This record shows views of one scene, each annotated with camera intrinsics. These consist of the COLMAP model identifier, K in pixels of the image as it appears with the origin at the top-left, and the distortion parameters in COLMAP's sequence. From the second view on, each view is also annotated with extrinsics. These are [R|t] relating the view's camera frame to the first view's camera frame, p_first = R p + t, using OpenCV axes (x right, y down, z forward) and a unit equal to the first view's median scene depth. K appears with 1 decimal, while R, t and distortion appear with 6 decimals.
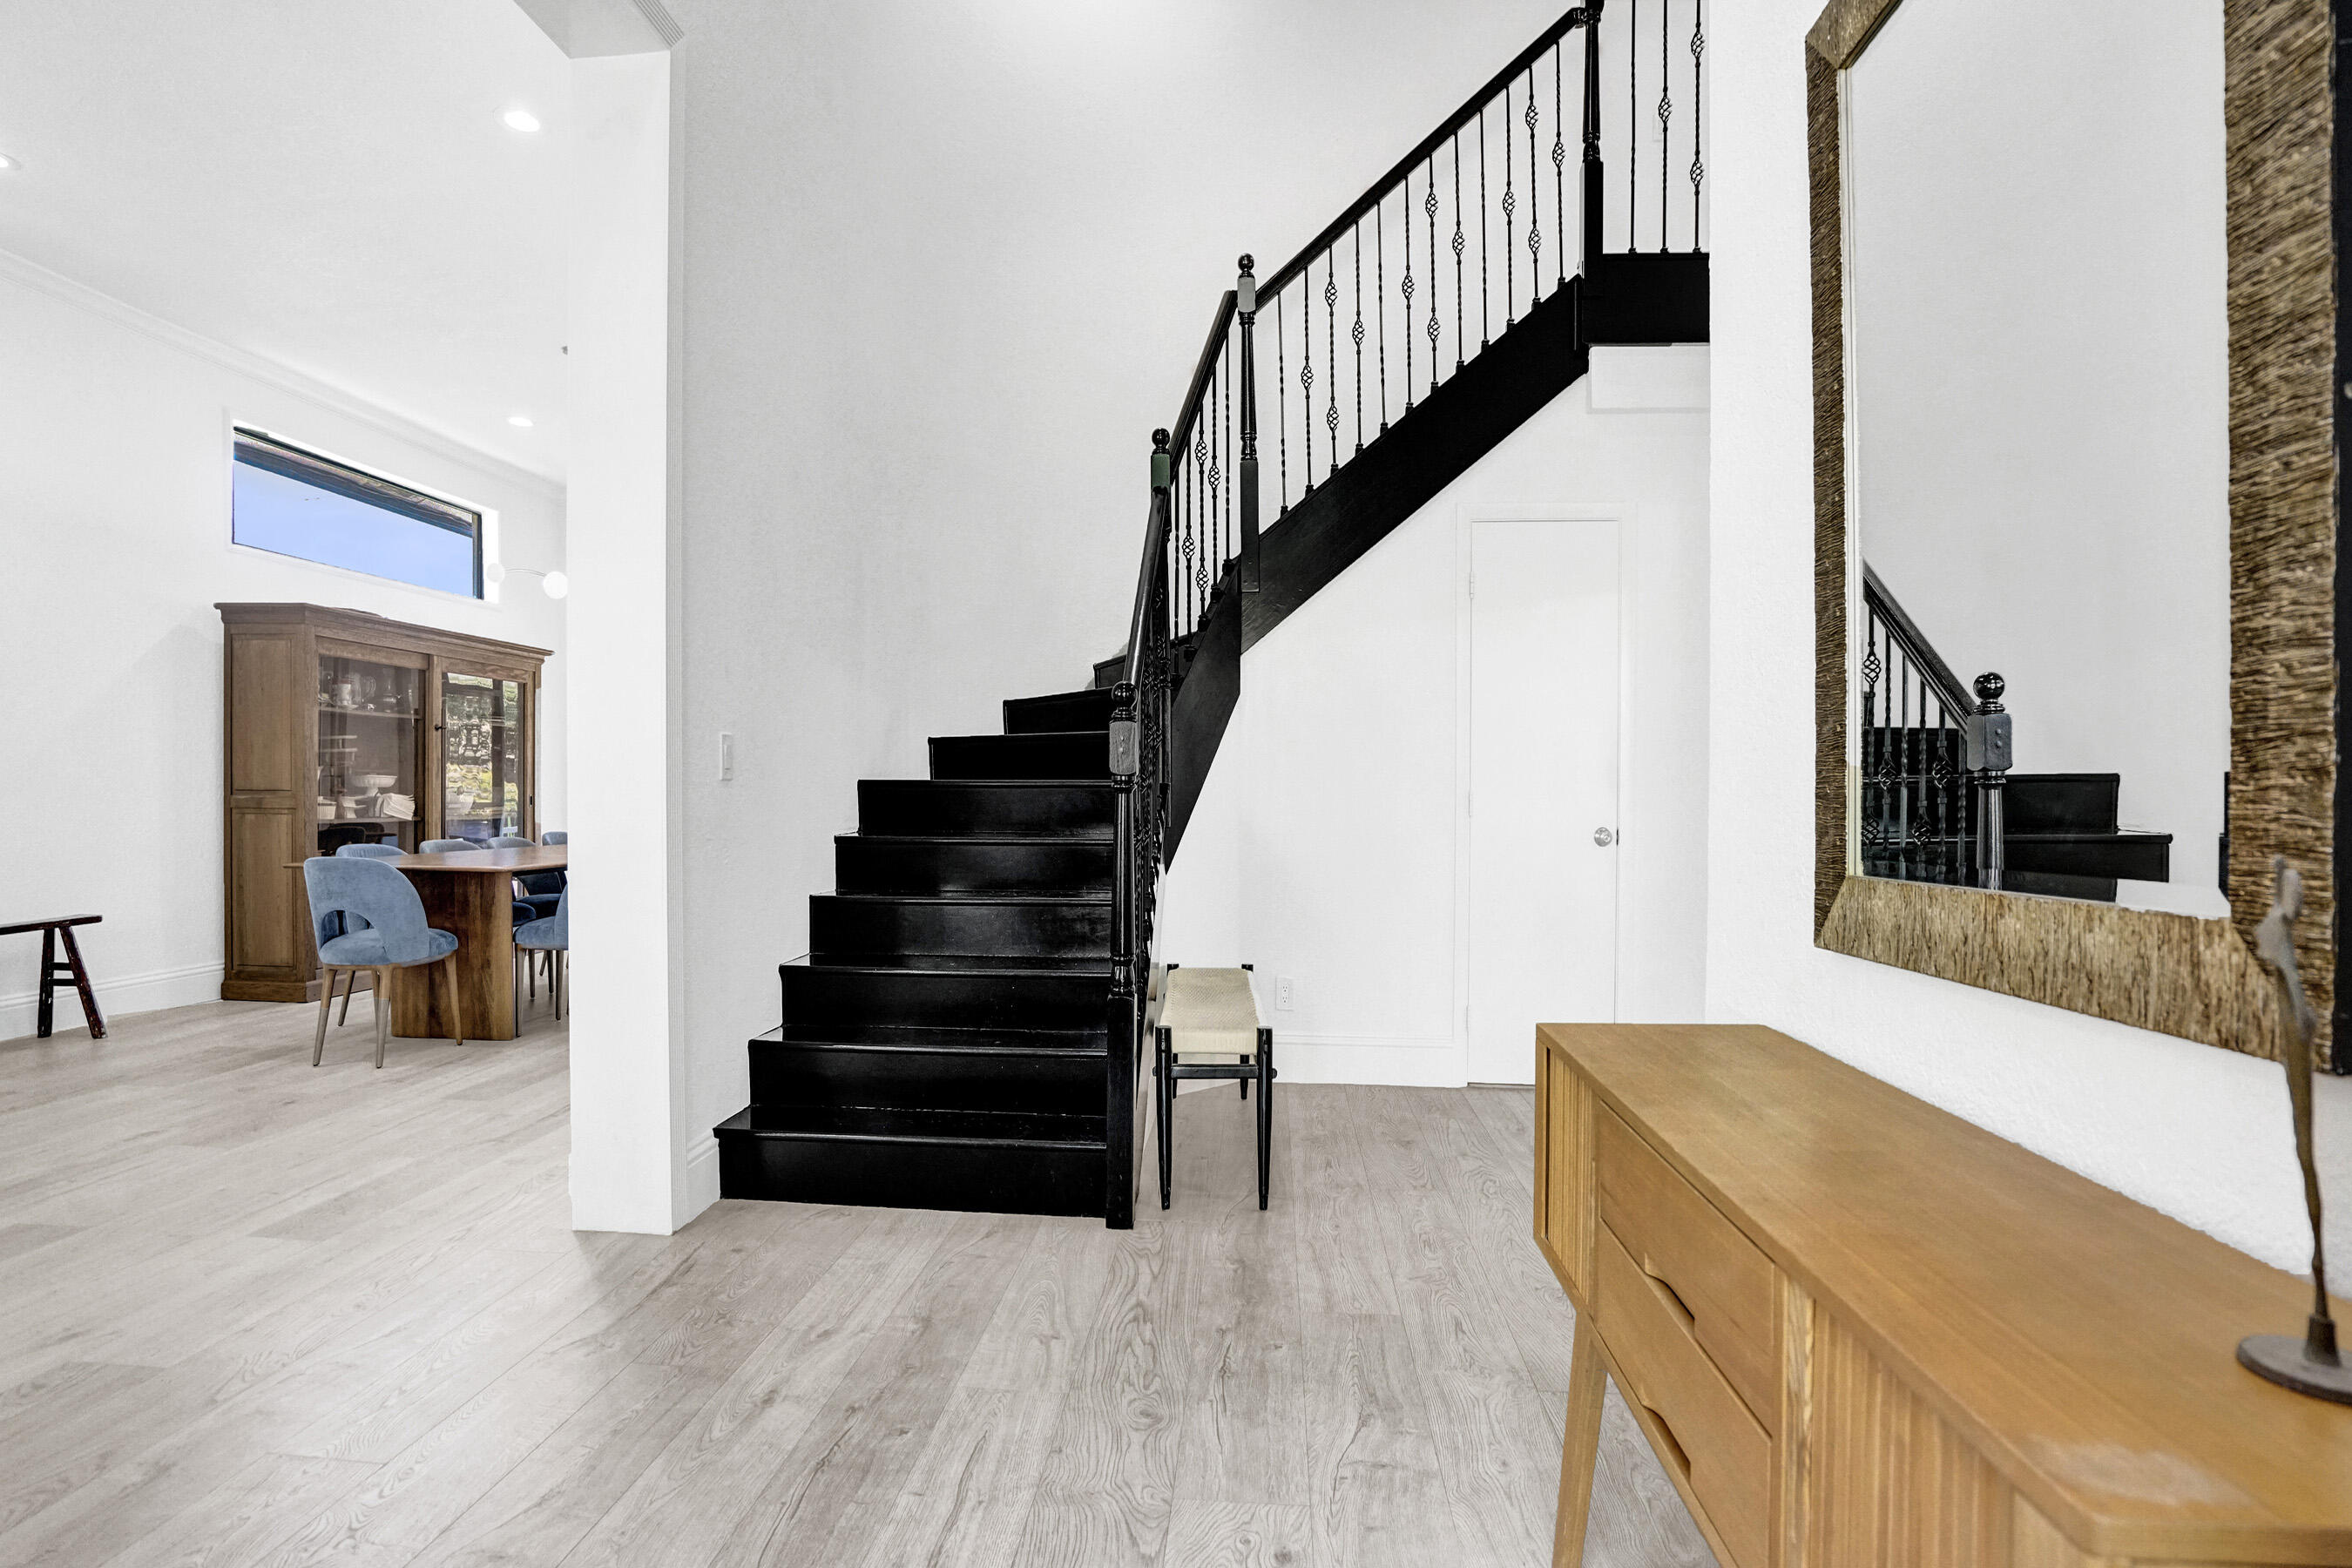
lens RADIAL K [[1160.4, 0, 1178.7], [0, 1160.4, 809.7], [0, 0, 1]] dist [-0.052449, 0.022956]
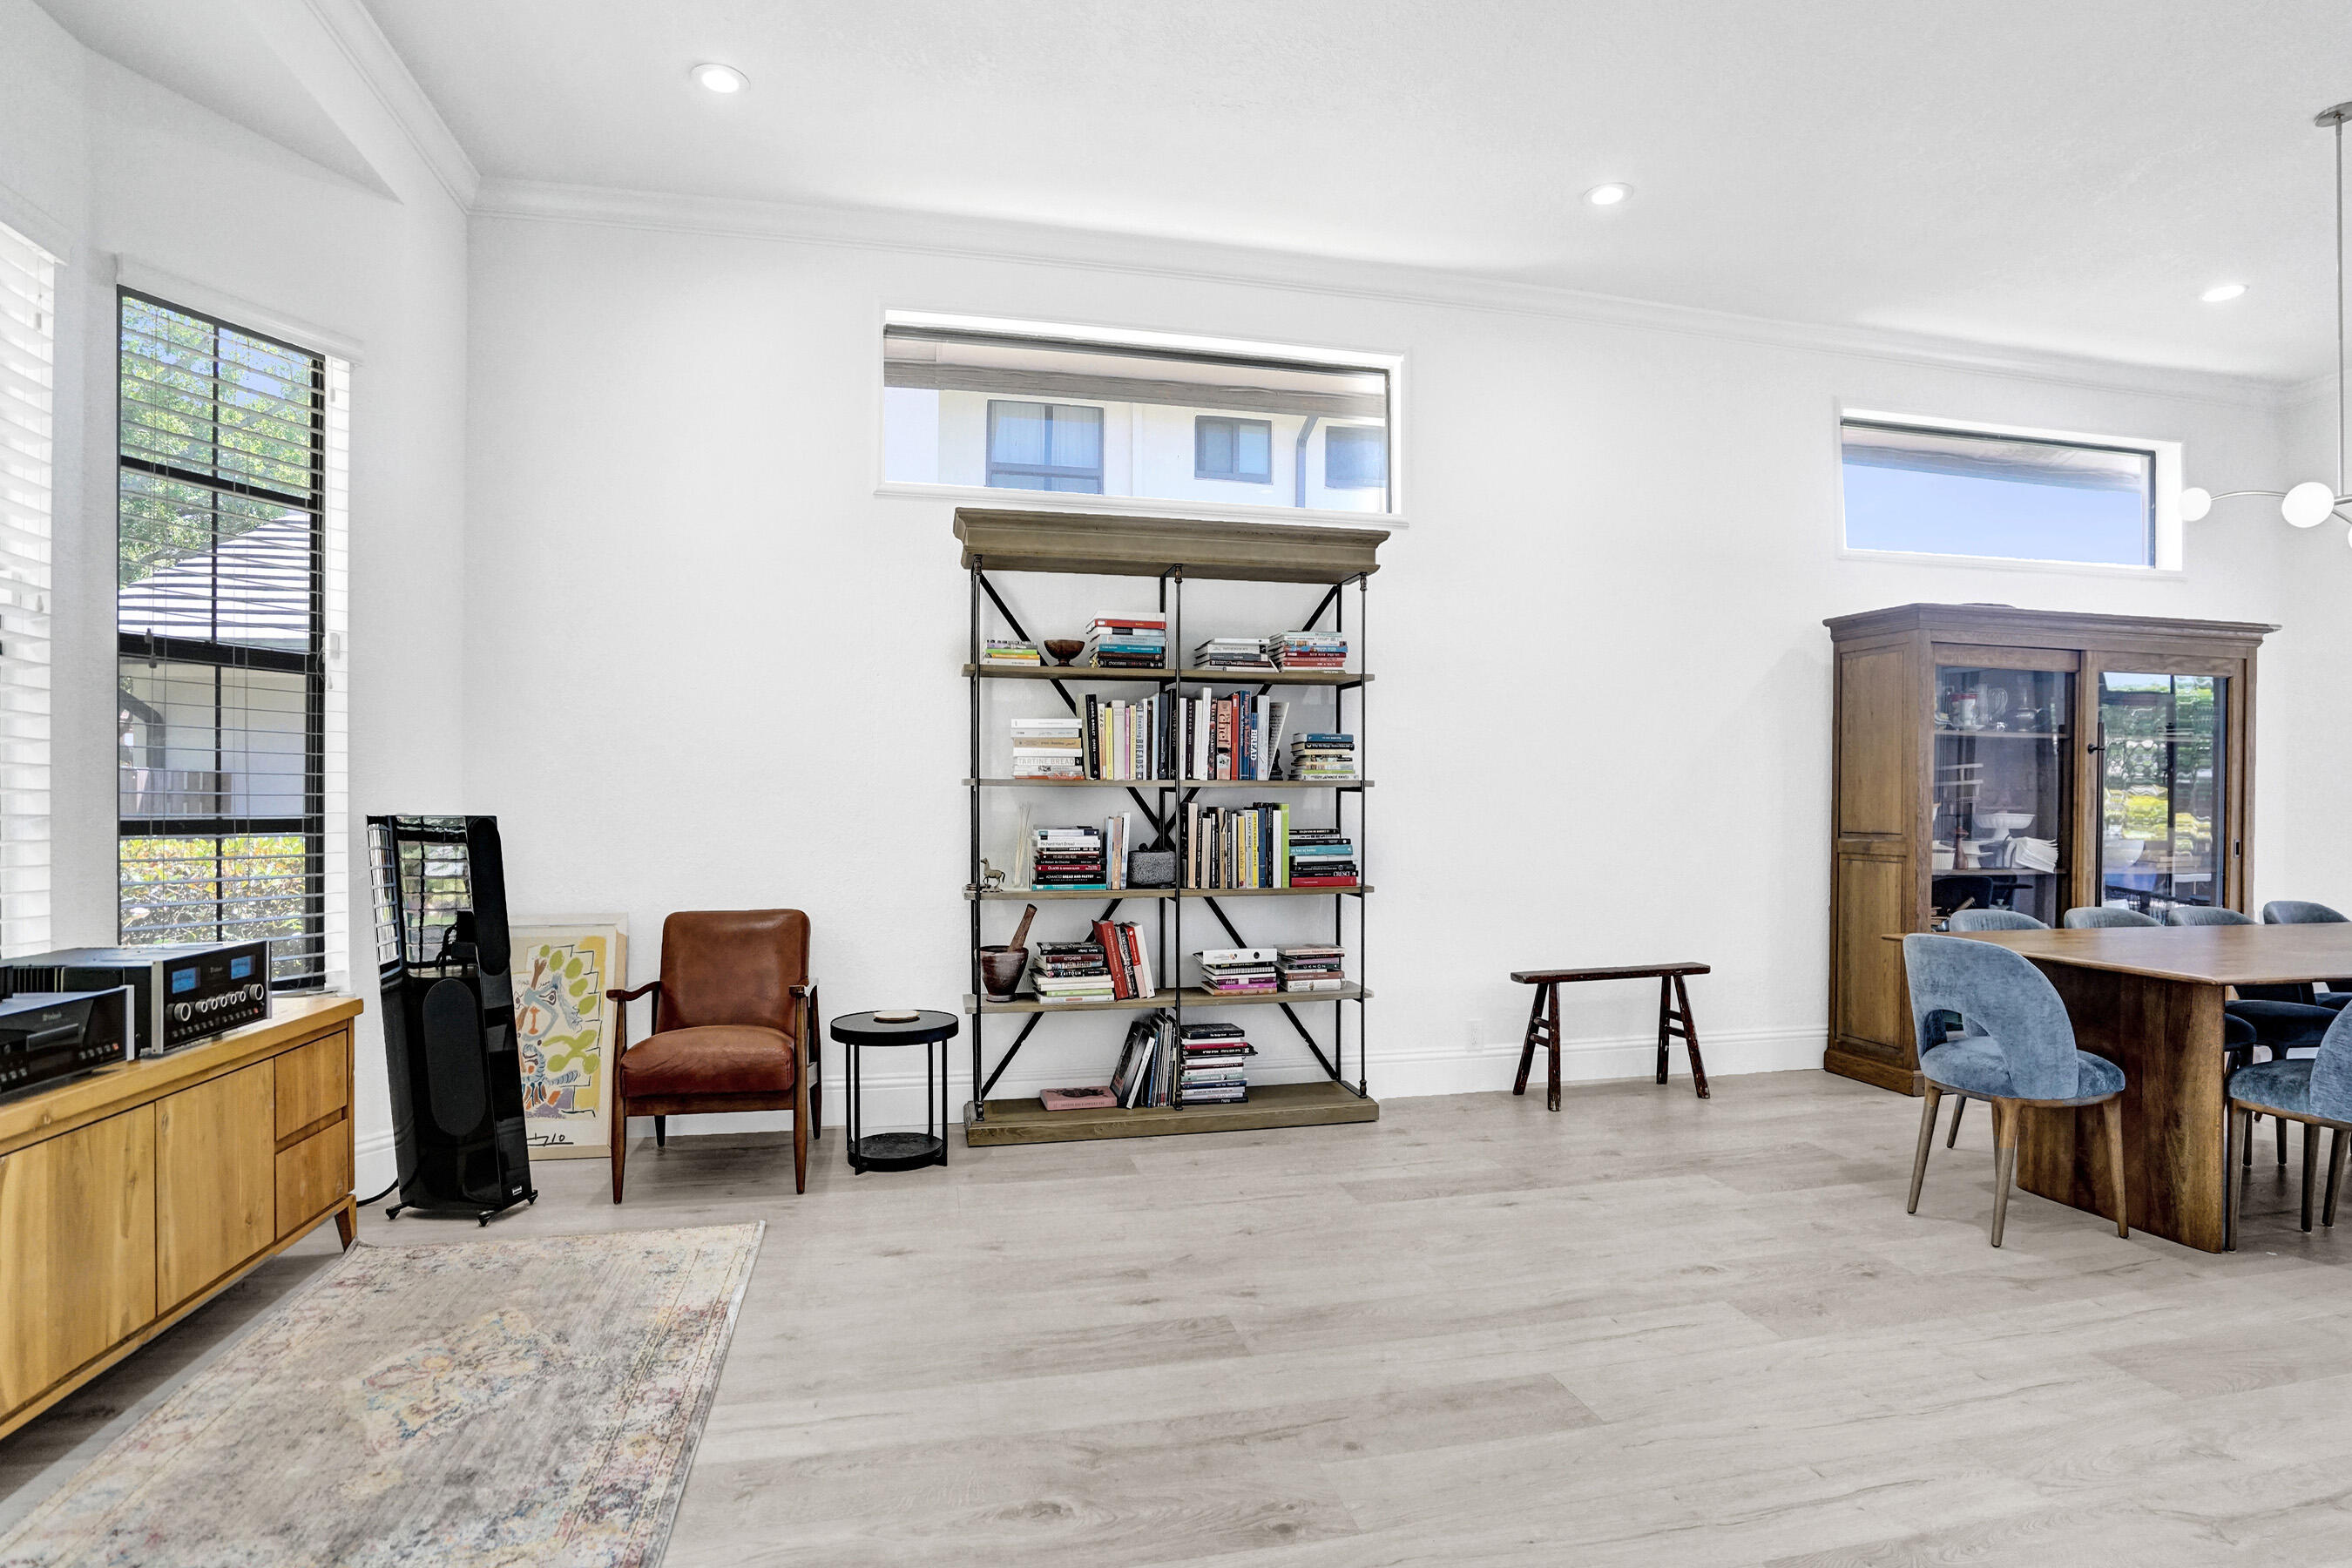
lens RADIAL K [[1160.4, 0, 1178.7], [0, 1160.4, 809.7], [0, 0, 1]] dist [-0.052449, 0.022956]
pose [[0.315626, 0.001080, -0.948883, -0.171935], [-0.016494, 0.999855, -0.004348, -0.023515], [0.948740, 0.017023, 0.315598, 0.252966]]
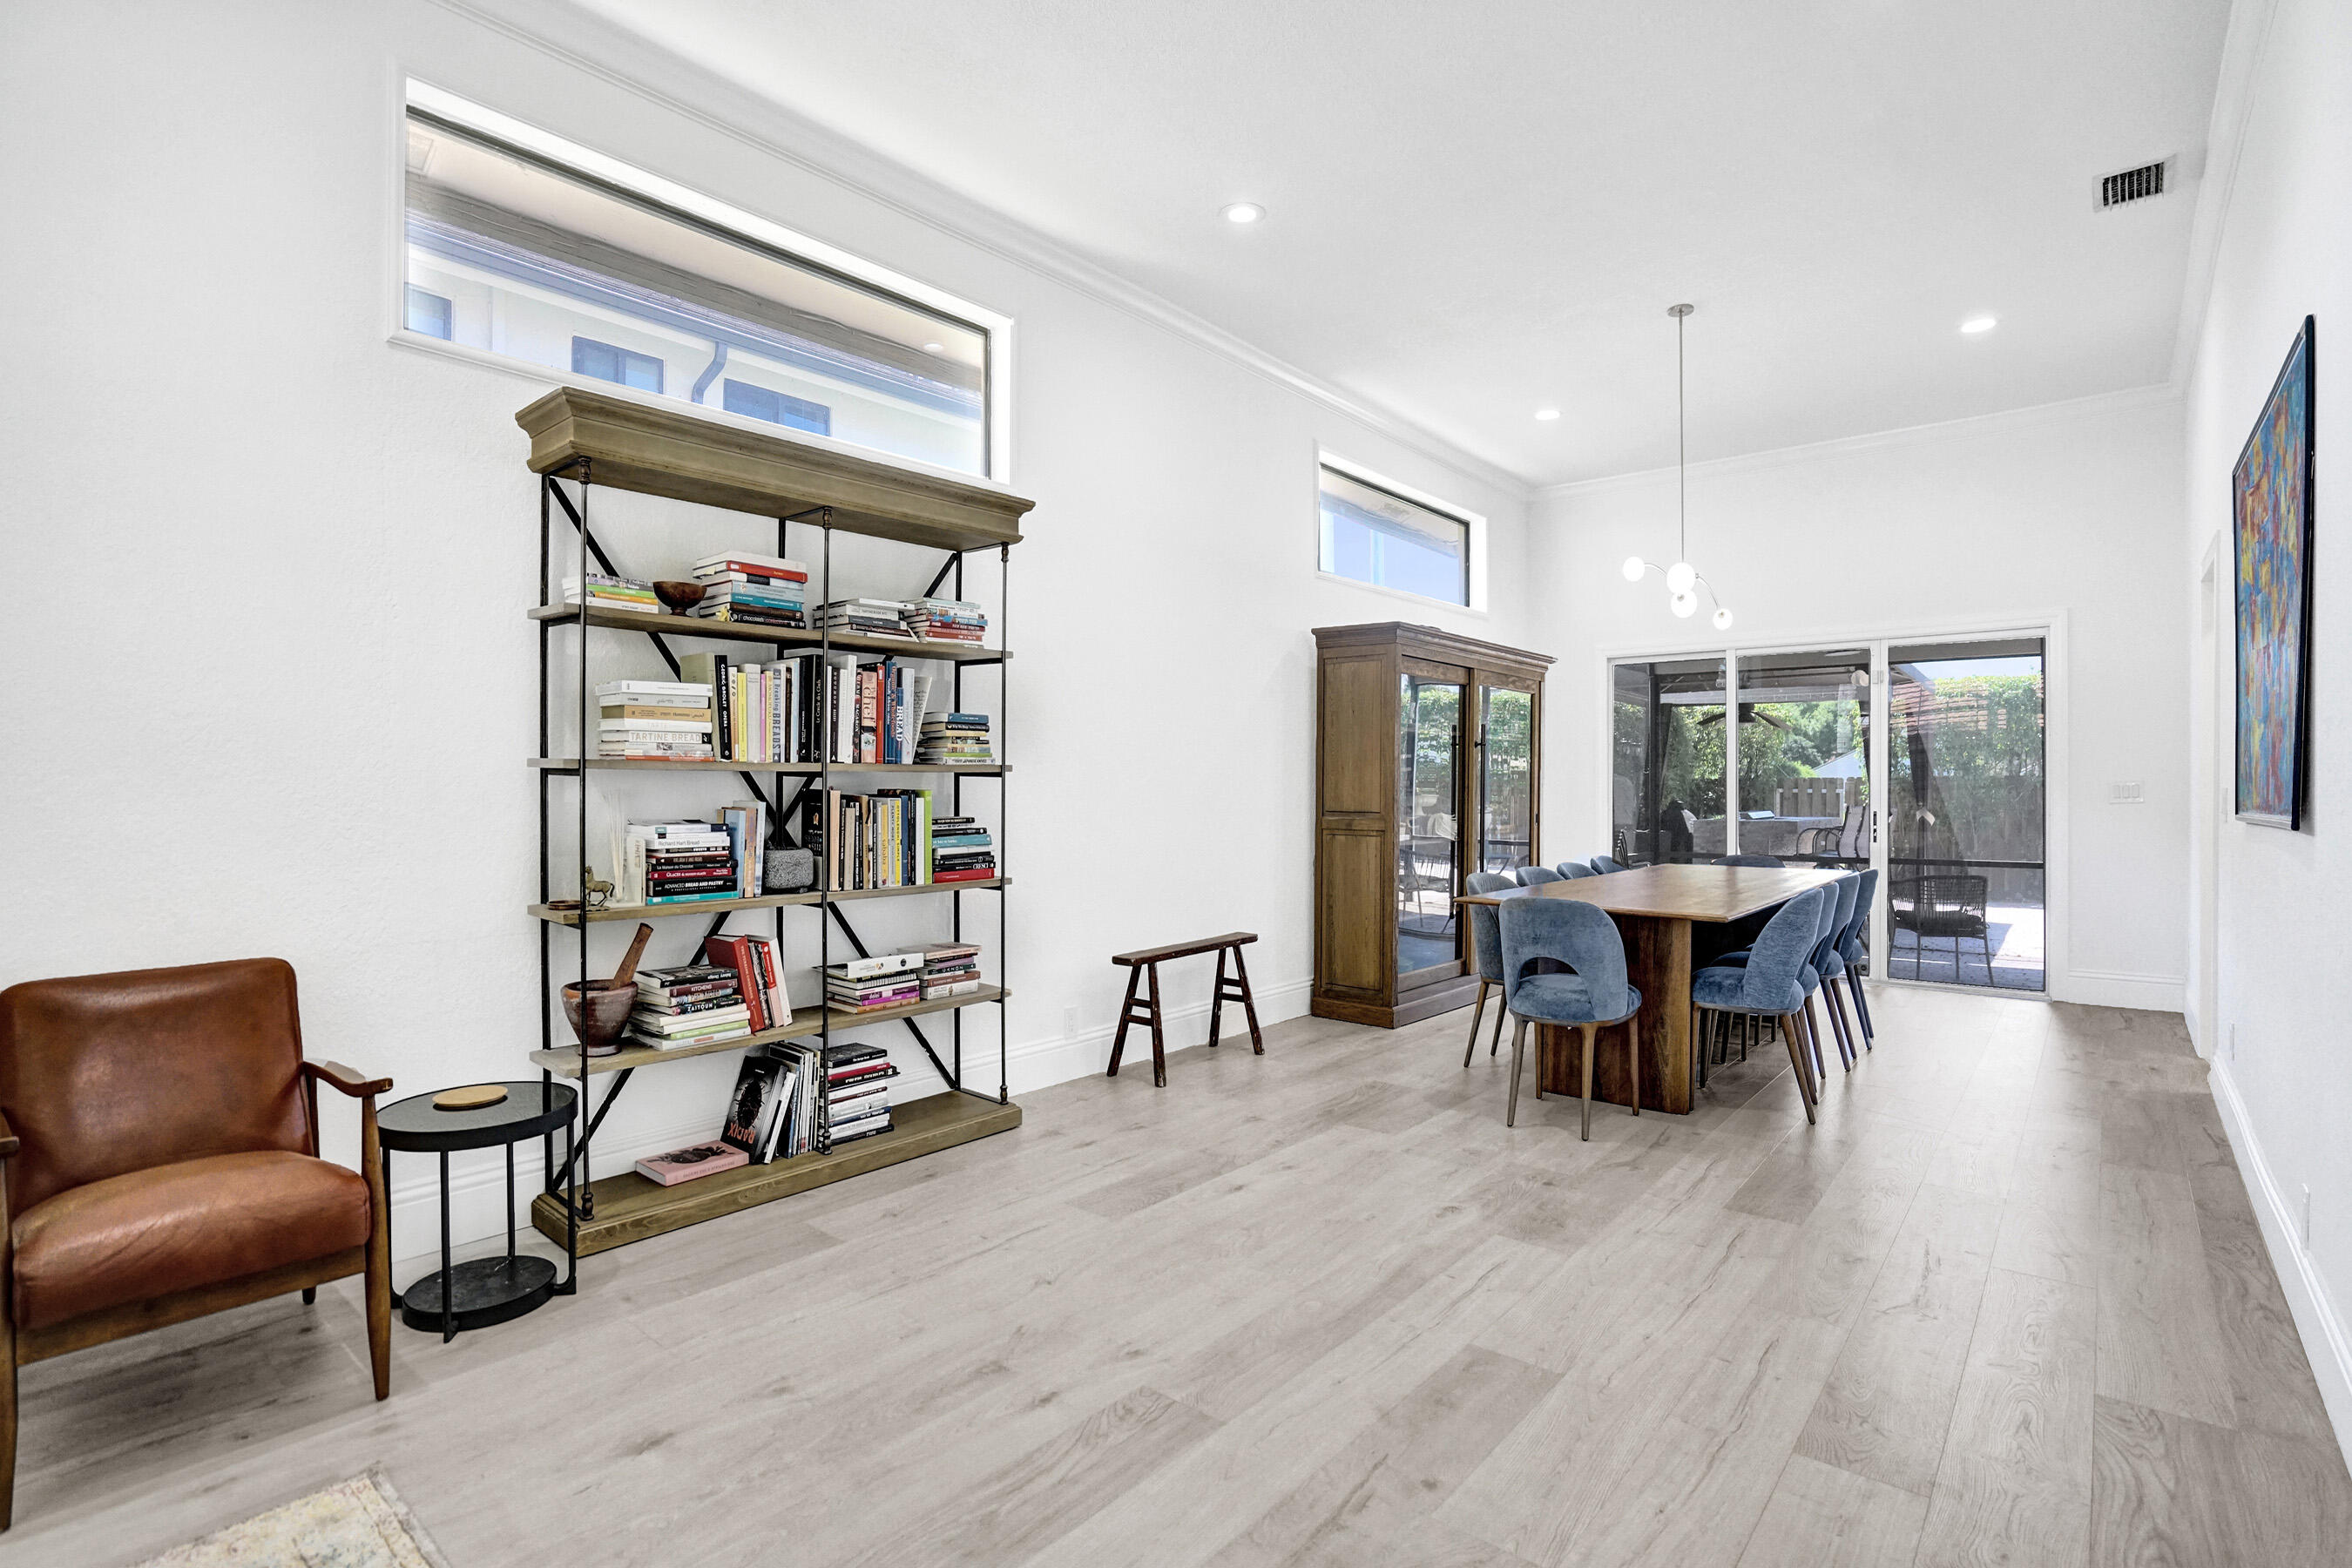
lens RADIAL K [[1115.9, 0, 1125.7], [0, 1115.9, 794.6], [0, 0, 1]] dist [-0.059731, 0.033387]
pose [[0.808852, 0.000086, -0.588012, -0.412092], [-0.005511, 0.999957, -0.007434, -0.025281], [0.587986, 0.009253, 0.808818, 0.087004]]
